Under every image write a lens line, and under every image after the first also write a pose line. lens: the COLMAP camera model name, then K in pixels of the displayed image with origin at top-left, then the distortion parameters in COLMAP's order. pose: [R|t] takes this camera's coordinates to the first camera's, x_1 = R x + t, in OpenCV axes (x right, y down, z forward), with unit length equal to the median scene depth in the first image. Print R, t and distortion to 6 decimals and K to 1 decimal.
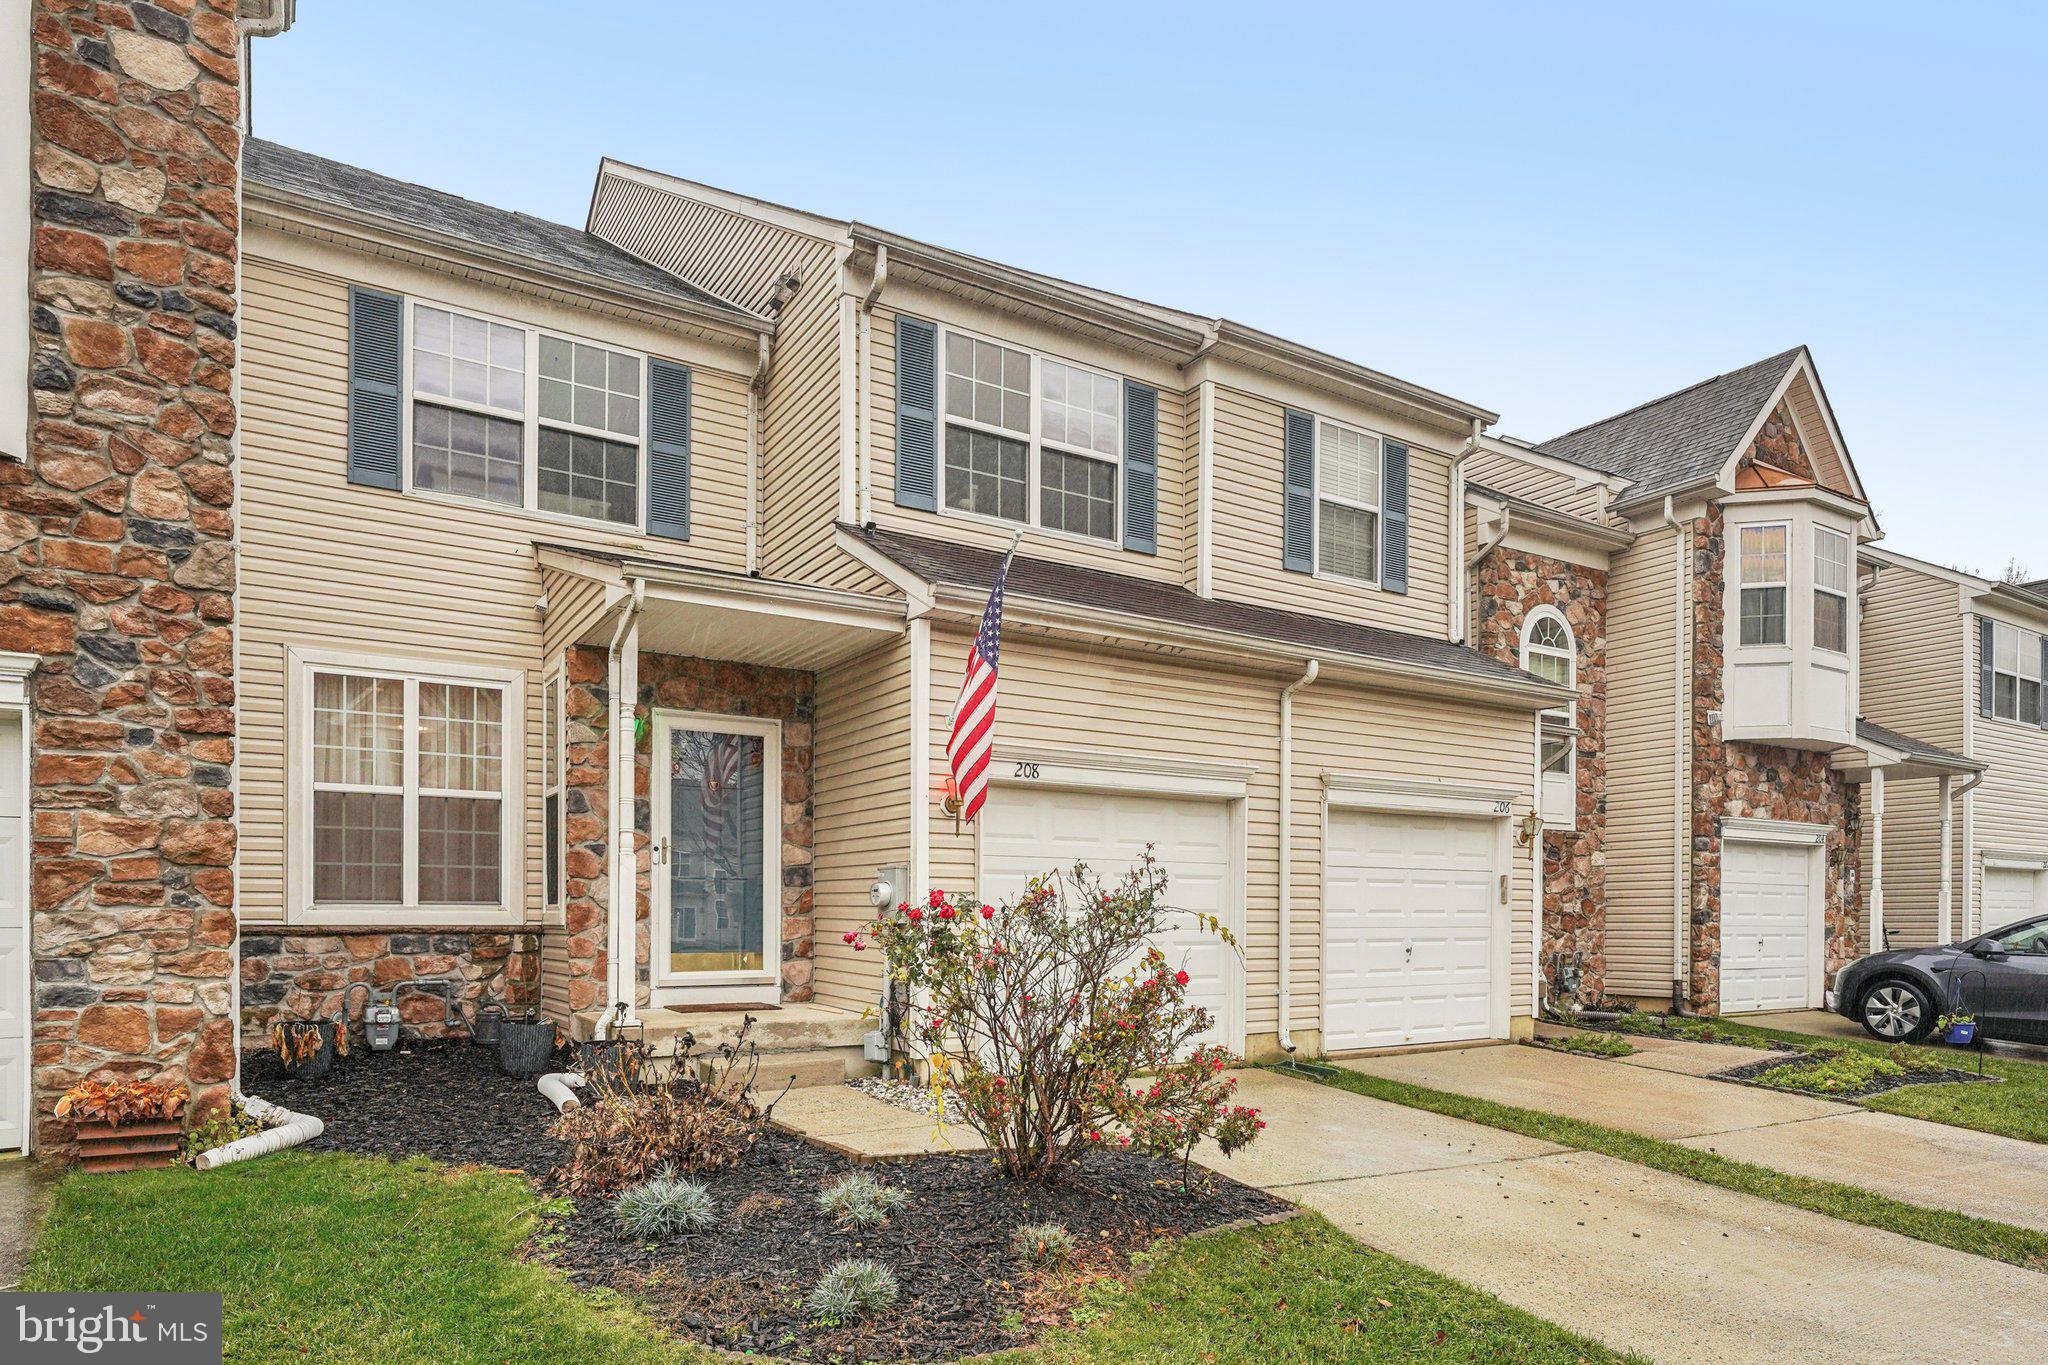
lens RADIAL K [[1195.8, 0, 983.1], [0, 1195.8, 821.4], [0, 0, 1]] dist [0.001980, -0.001089]
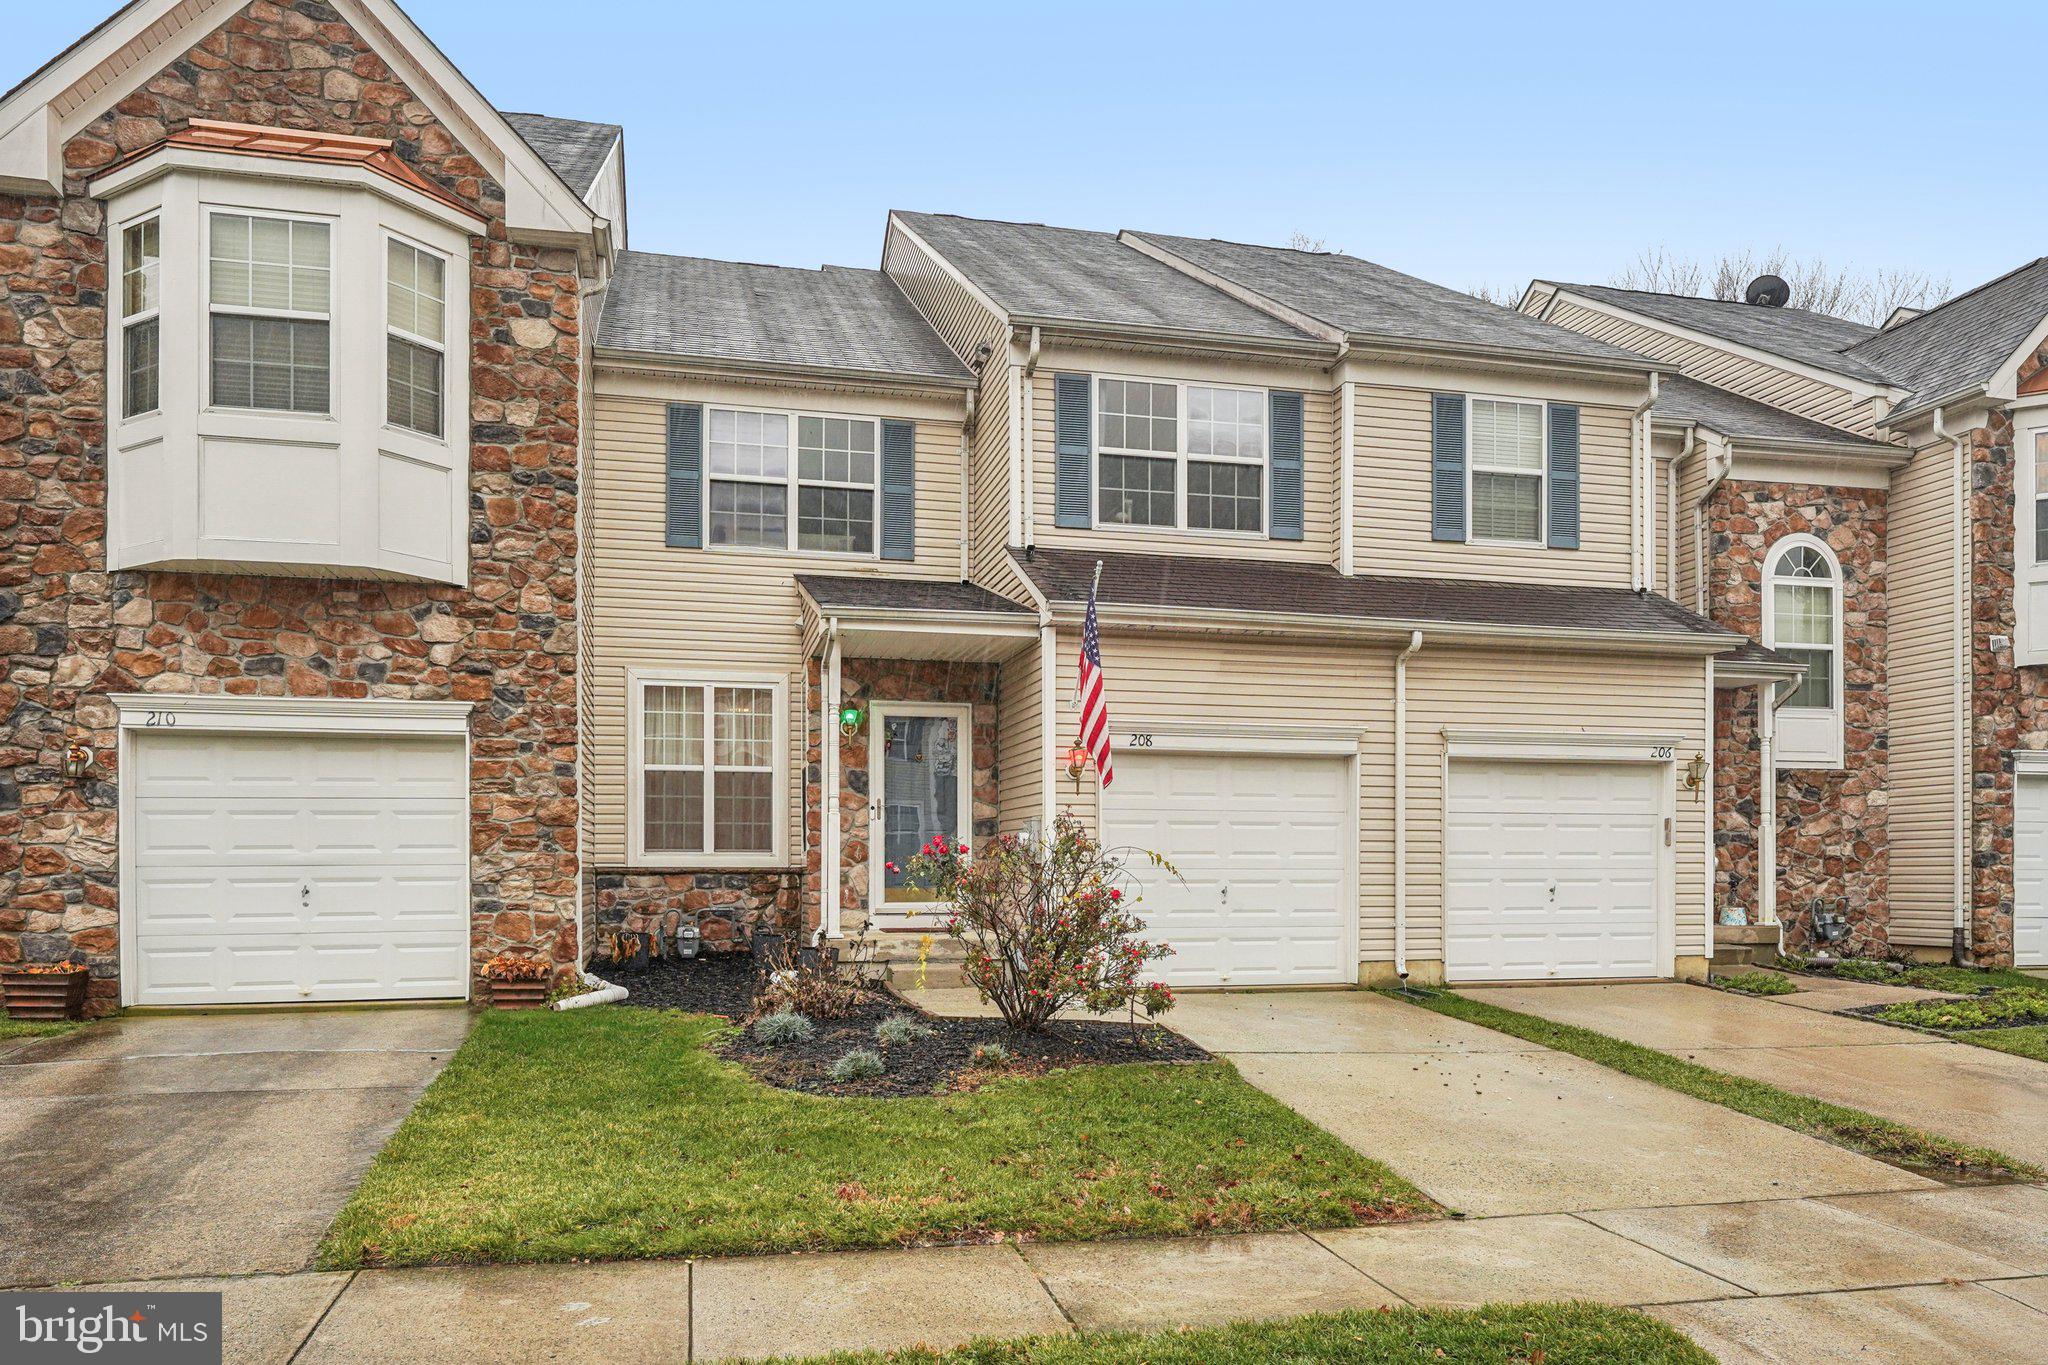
lens RADIAL K [[1399.4, 0, 1026.0], [0, 1399.4, 682.7], [0, 0, 1]] dist [0.004593, -0.001075]
pose [[0.952395, -0.043470, -0.301752, 0.324061], [0.026378, 0.997820, -0.060491, -0.015395], [0.303724, 0.049652, 0.951465, -0.379439]]
